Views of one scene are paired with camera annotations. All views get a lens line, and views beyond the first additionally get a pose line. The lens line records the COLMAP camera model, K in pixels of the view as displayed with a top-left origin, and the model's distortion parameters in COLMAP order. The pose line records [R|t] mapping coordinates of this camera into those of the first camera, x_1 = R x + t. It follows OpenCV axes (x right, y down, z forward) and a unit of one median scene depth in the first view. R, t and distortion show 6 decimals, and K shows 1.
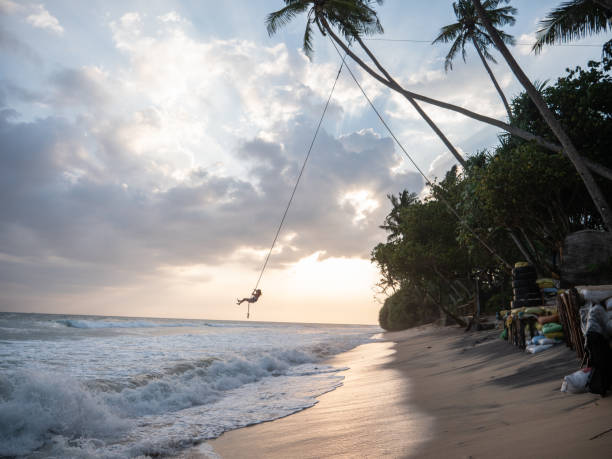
lens RADIAL K [[465.1, 0, 306.0], [0, 465.1, 229.5], [0, 0, 1]] dist [-0.050247, 0.000259]
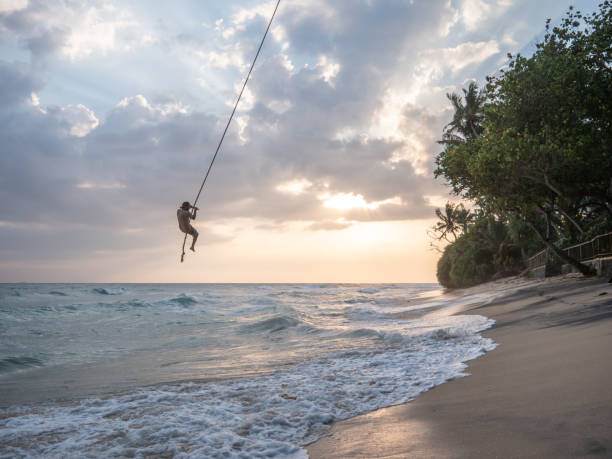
lens RADIAL K [[466.0, 0, 306.0], [0, 466.0, 229.5], [0, 0, 1]] dist [-0.043703, 0.002360]
pose [[0.994948, -0.049037, -0.087599, 0.015019], [0.055493, 0.995798, 0.072854, 0.056848], [0.083658, -0.077347, 0.993488, 0.249304]]
